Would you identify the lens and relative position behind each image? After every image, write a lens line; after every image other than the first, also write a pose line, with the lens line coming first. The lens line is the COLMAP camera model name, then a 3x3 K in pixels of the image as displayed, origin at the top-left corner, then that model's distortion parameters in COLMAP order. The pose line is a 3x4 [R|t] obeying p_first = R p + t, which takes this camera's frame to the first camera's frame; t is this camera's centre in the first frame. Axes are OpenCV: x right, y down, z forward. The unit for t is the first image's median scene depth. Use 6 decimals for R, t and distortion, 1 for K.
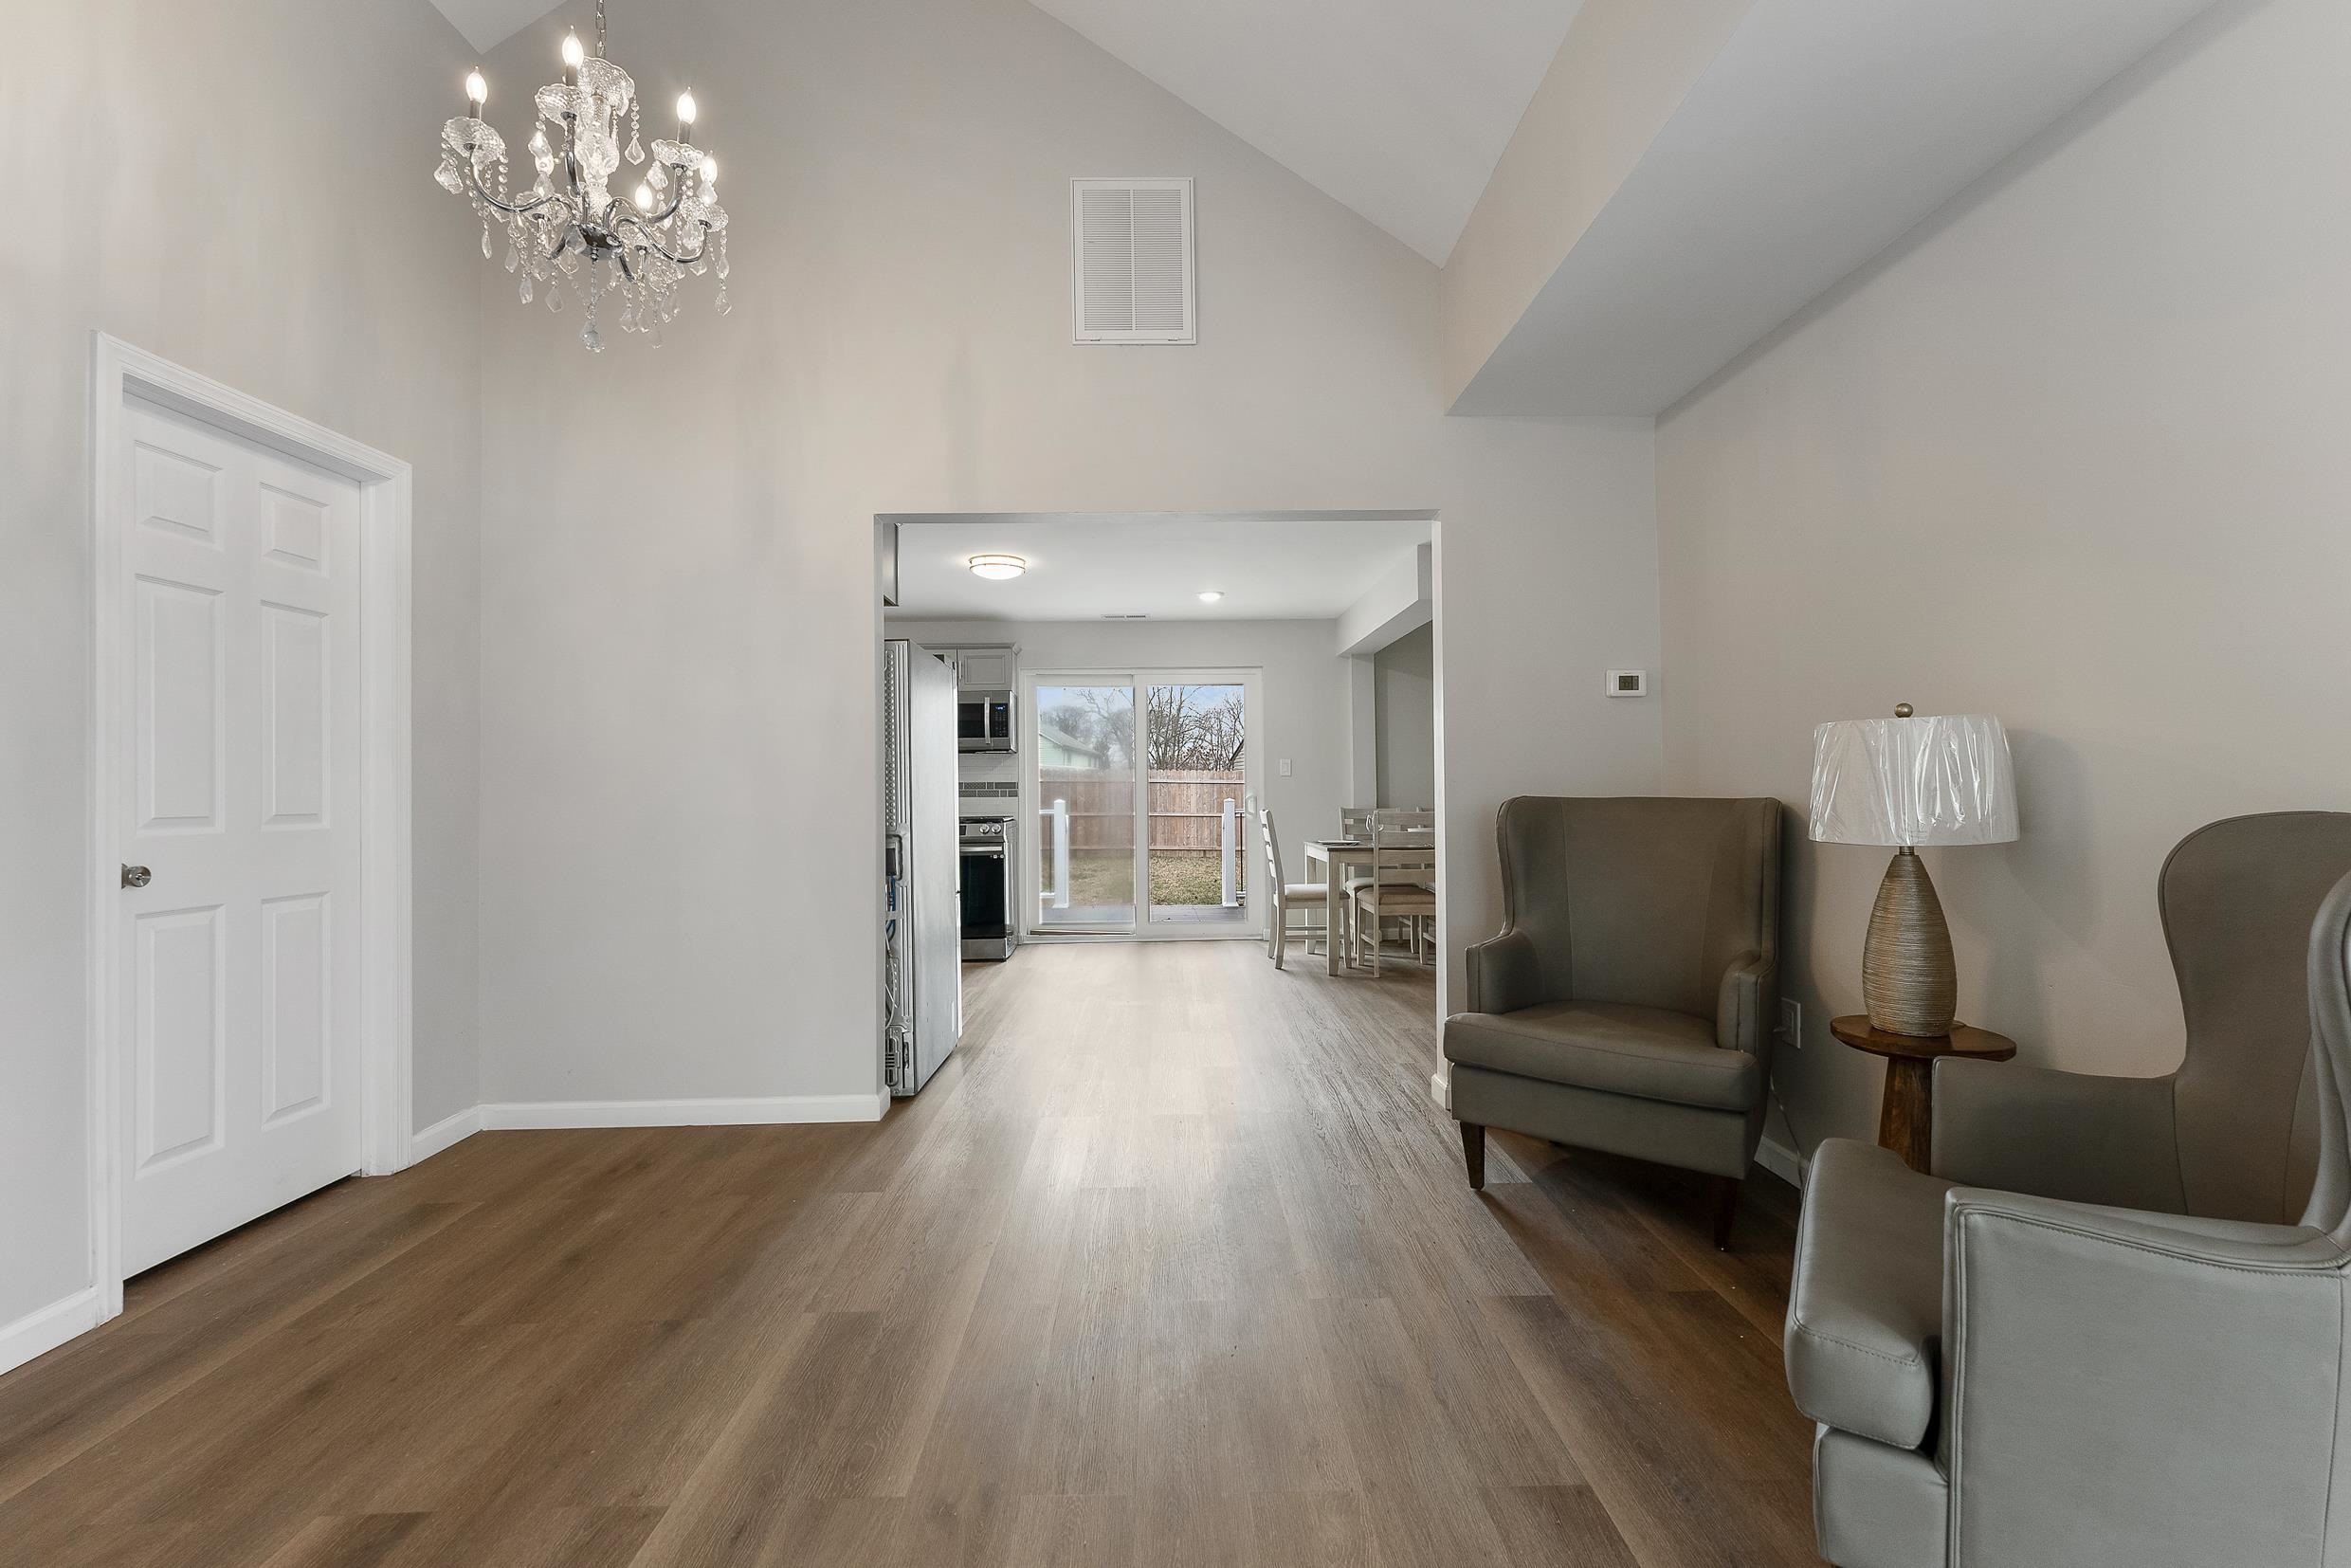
lens RADIAL K [[1006.0, 0, 1167.3], [0, 1006.0, 789.3], [0, 0, 1]] dist [-0.000273, 0.000442]
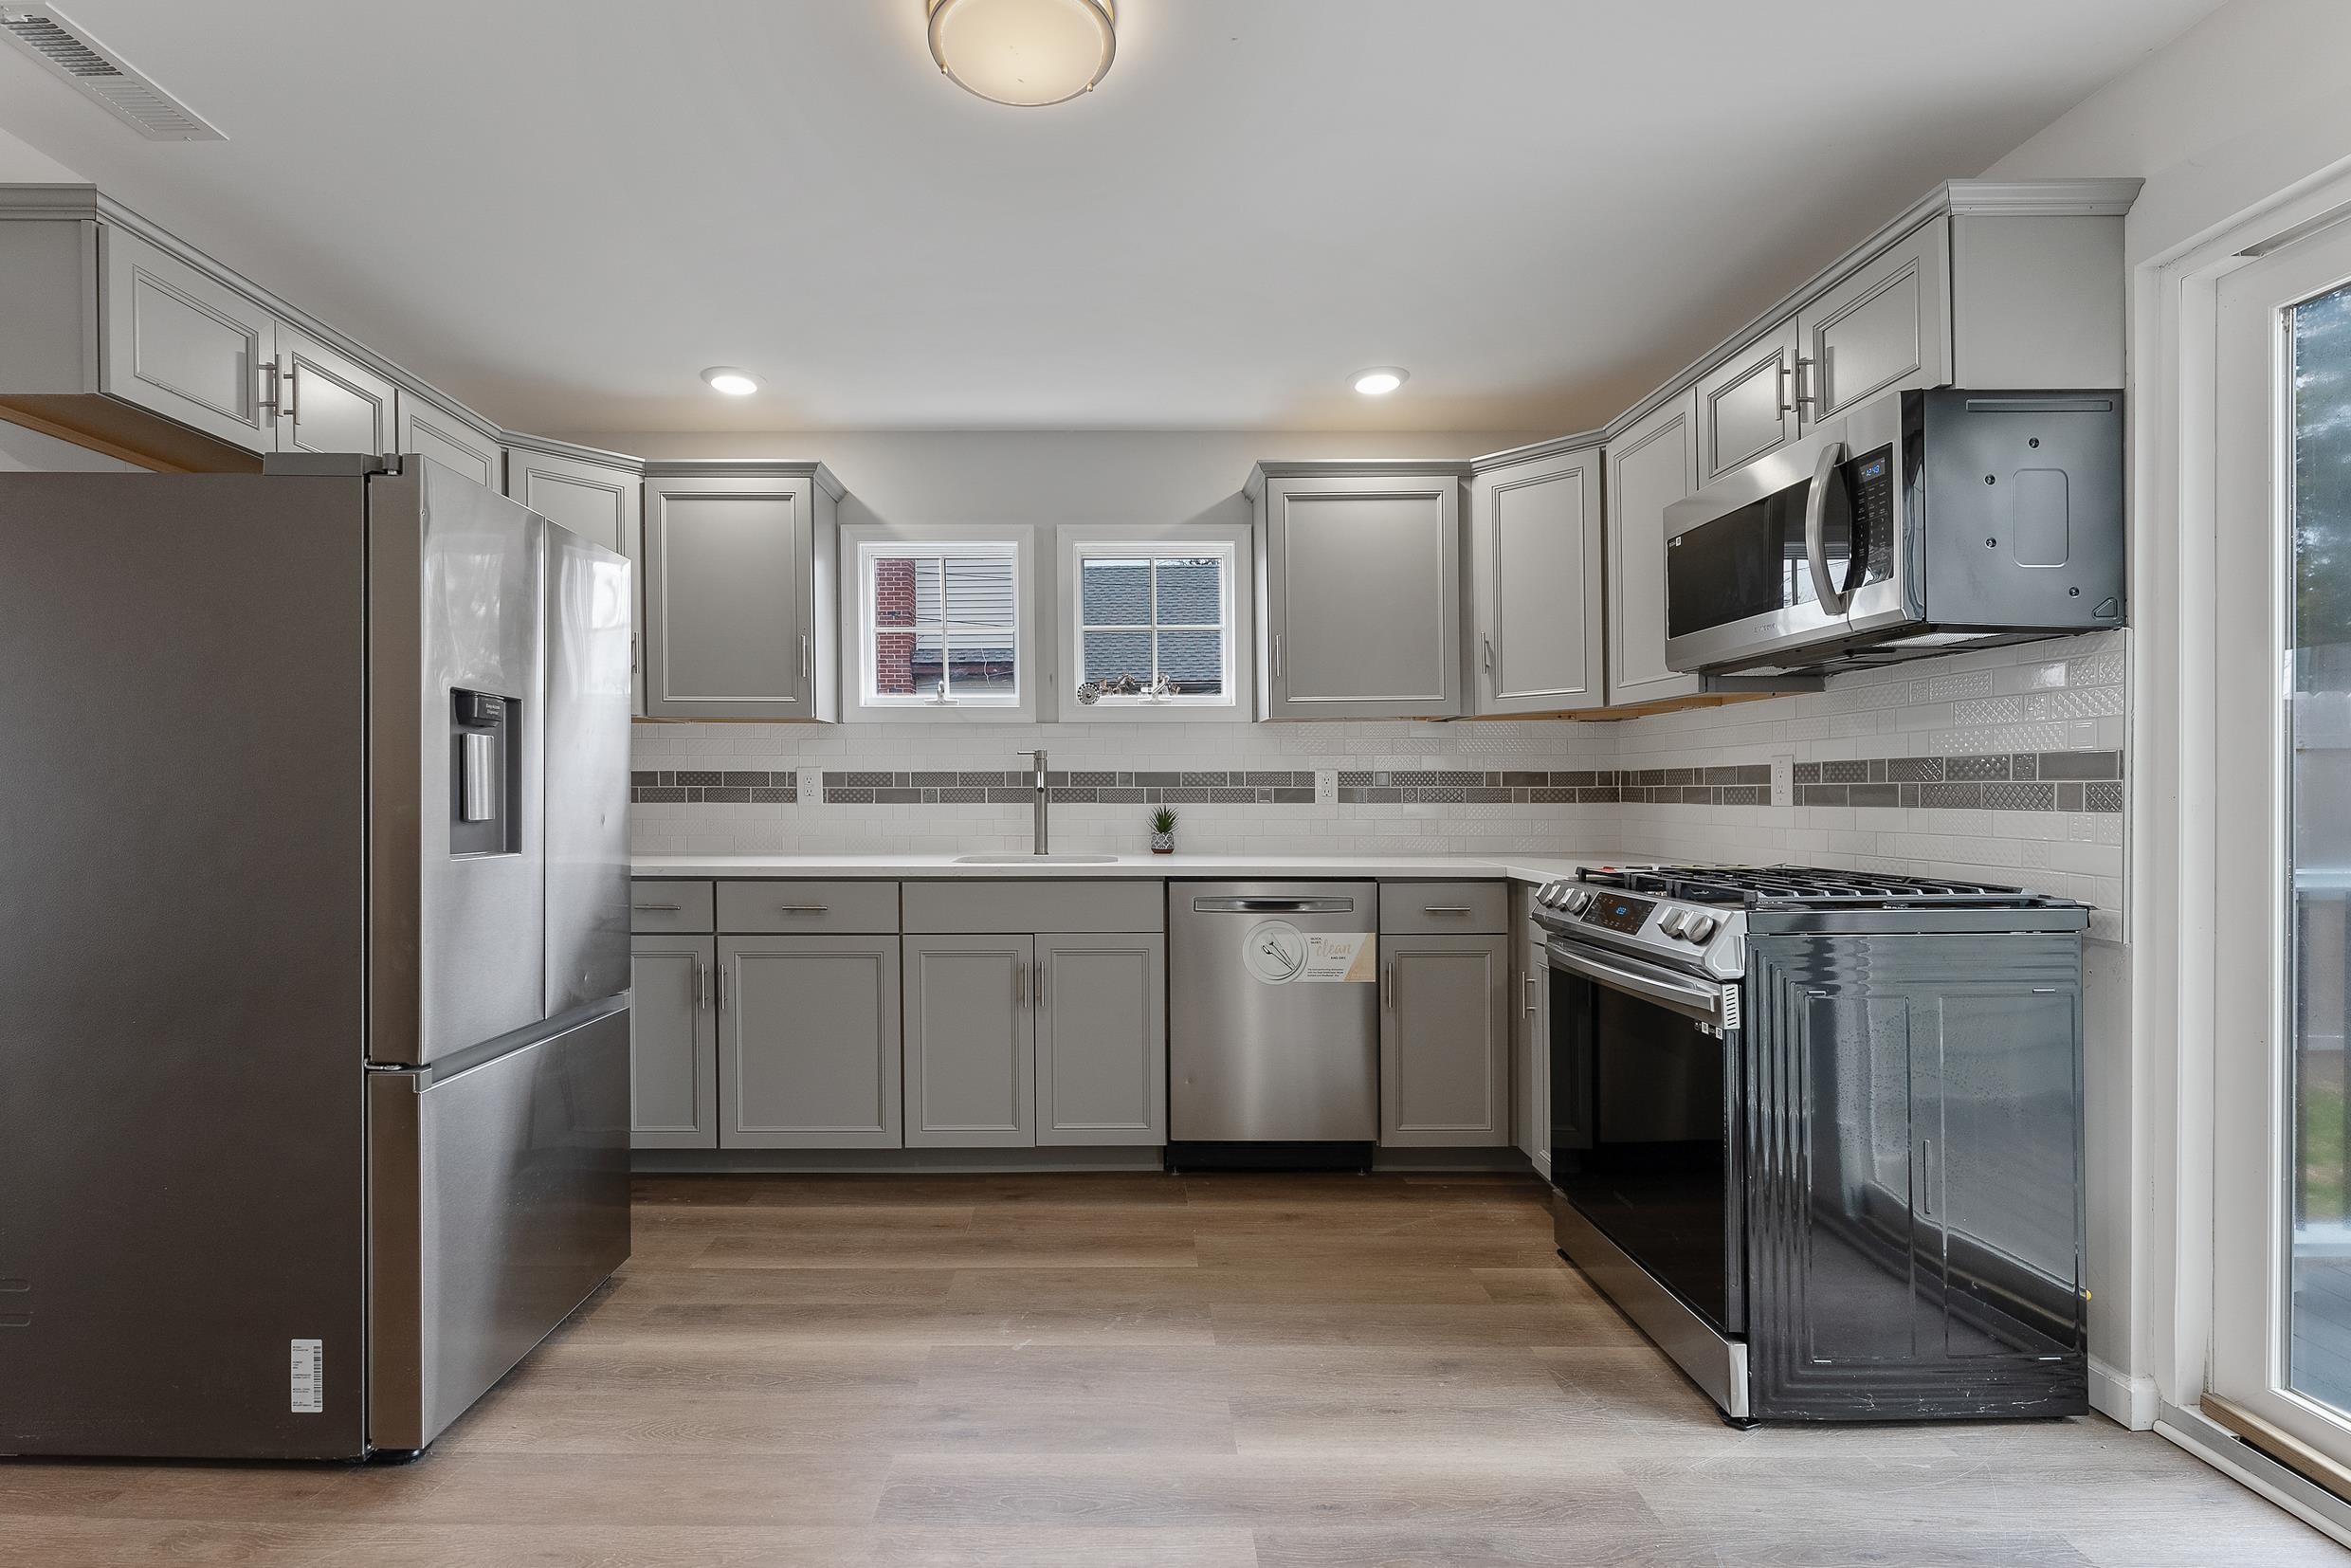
lens RADIAL K [[1068.2, 0, 1161.3], [0, 1068.2, 807.7], [0, 0, 1]] dist [-0.002838, 0.000256]
pose [[-0.013056, 0.021168, -0.999691, 0.112940], [0.006937, 0.999754, 0.021079, -0.000355], [0.999891, -0.006660, -0.013199, 0.809758]]
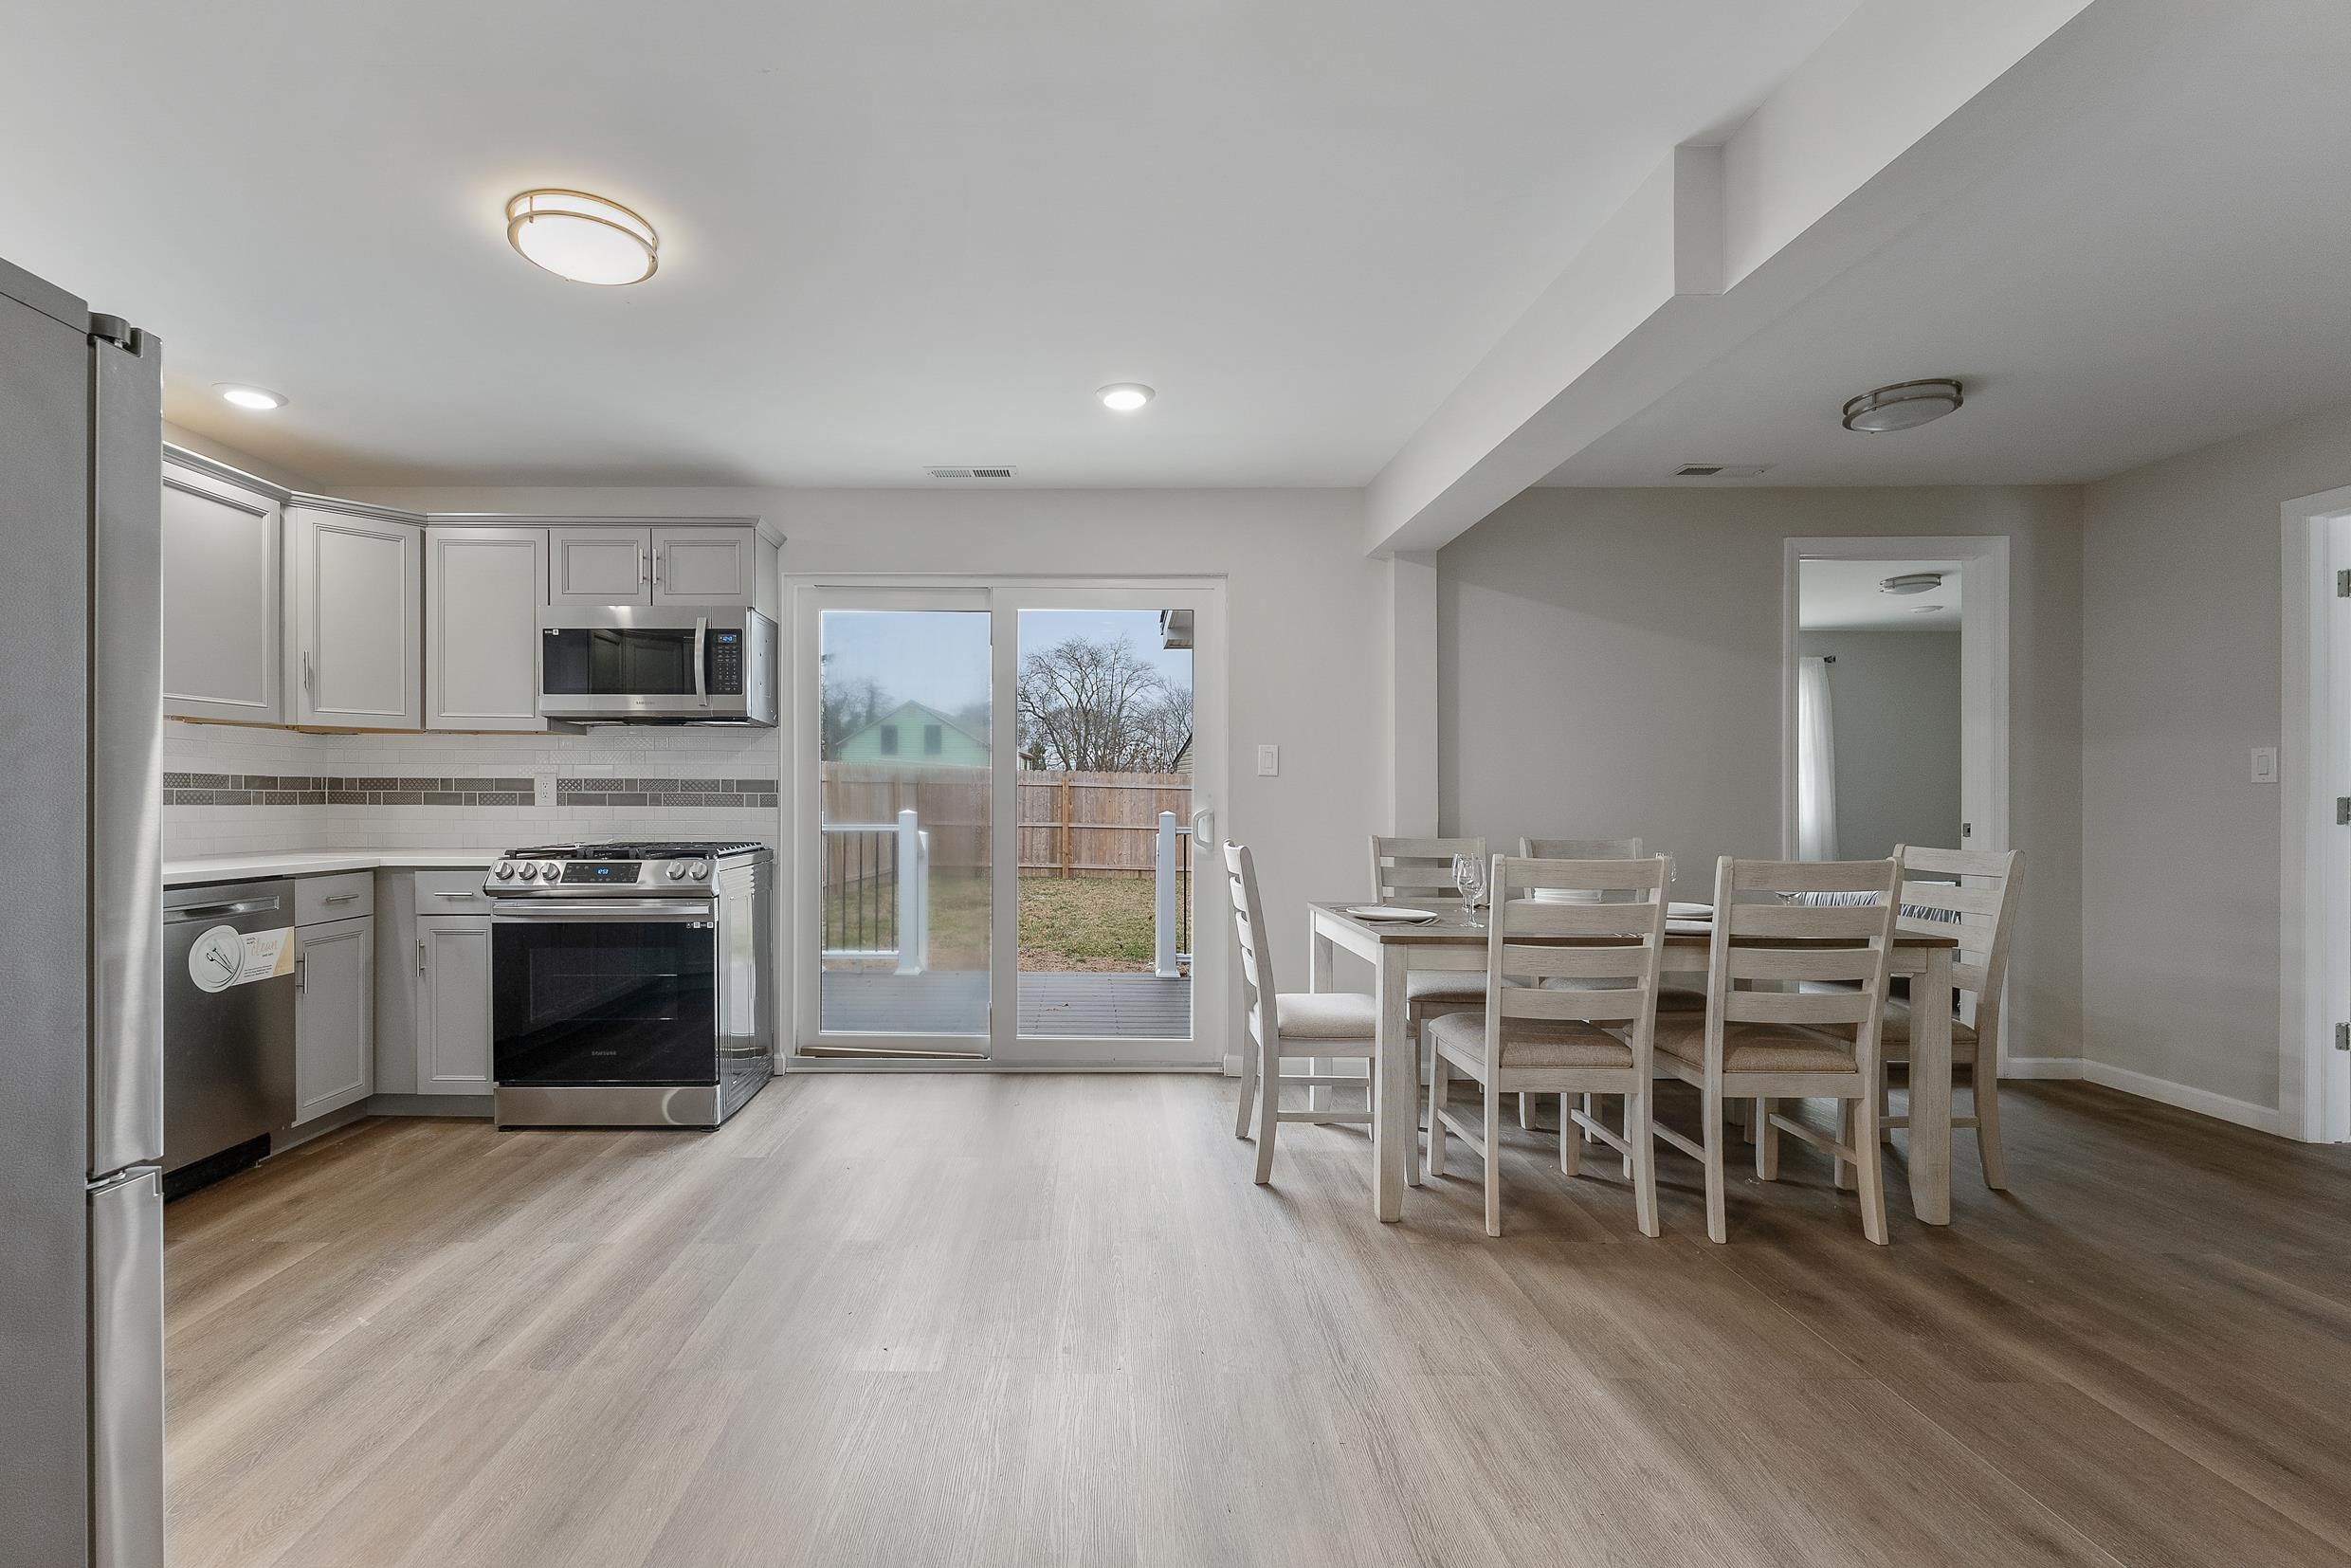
lens RADIAL K [[1006.0, 0, 1066.3], [0, 1006.0, 789.5], [0, 0, 1]] dist [-0.000273, 0.000442]
pose [[0.998917, 0.013110, -0.044640, 0.035000], [-0.013326, 0.999901, -0.004543, -0.001702], [0.044576, 0.005133, 0.998993, 0.478611]]
